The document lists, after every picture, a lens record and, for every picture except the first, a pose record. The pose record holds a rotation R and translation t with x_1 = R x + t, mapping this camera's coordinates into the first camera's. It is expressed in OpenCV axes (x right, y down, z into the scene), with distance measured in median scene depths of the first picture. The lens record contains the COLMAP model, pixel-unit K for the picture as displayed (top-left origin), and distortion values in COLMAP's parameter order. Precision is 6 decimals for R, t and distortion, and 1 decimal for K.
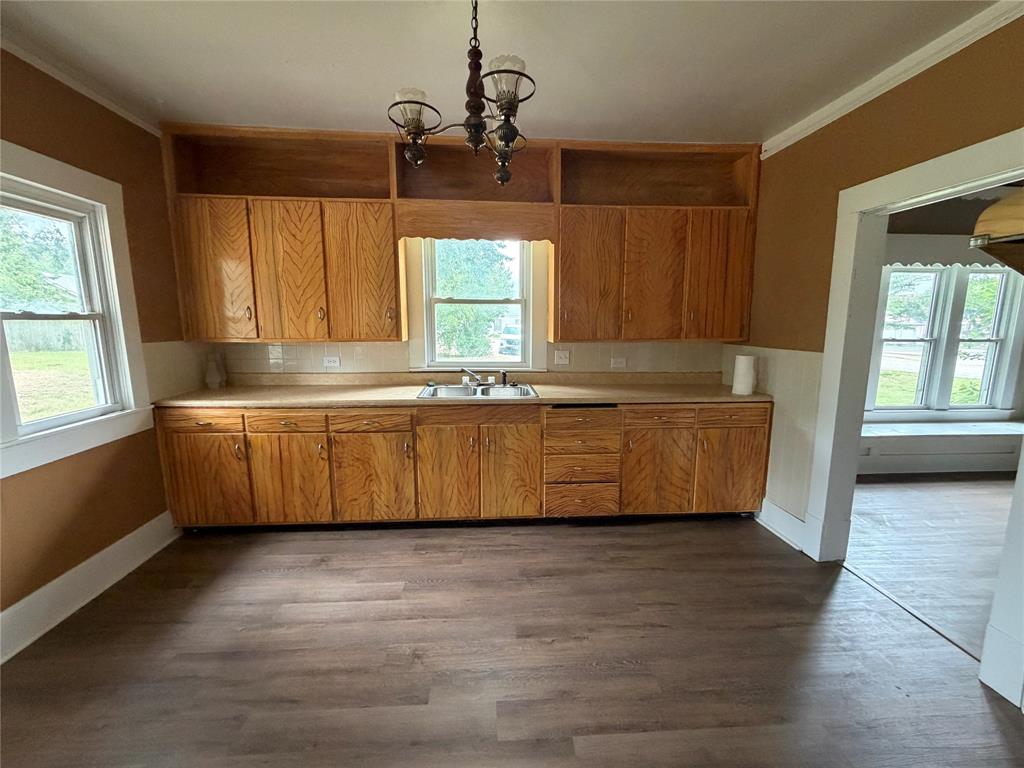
lens RADIAL K [[408.1, 0, 512.2], [0, 408.1, 381.9], [0, 0, 1]] dist [0.001863, -0.000055]
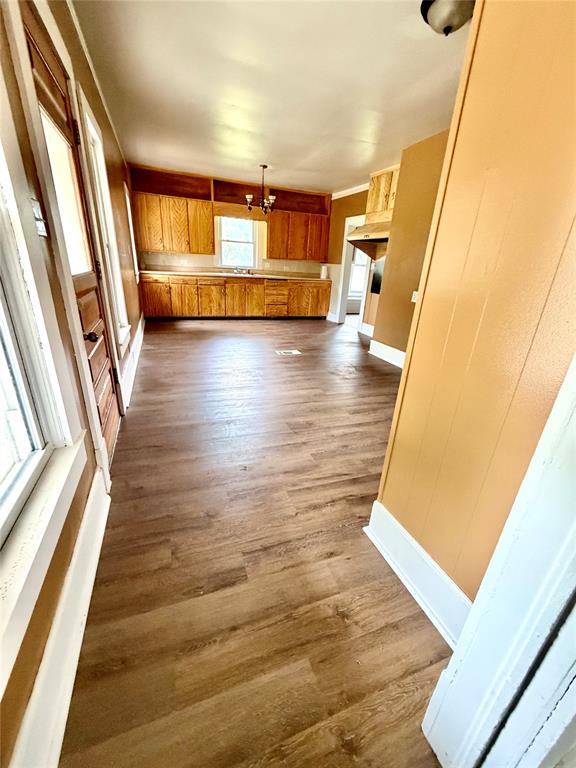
lens RADIAL K [[306.1, 0, 288.9], [0, 306.1, 379.1], [0, 0, 1]] dist [0.001863, -0.000055]
pose [[0.951106, -0.061022, 0.302776, -0.499868], [-0.008347, 0.974853, 0.222695, 0.275819], [-0.308752, -0.214334, 0.926679, -1.383689]]
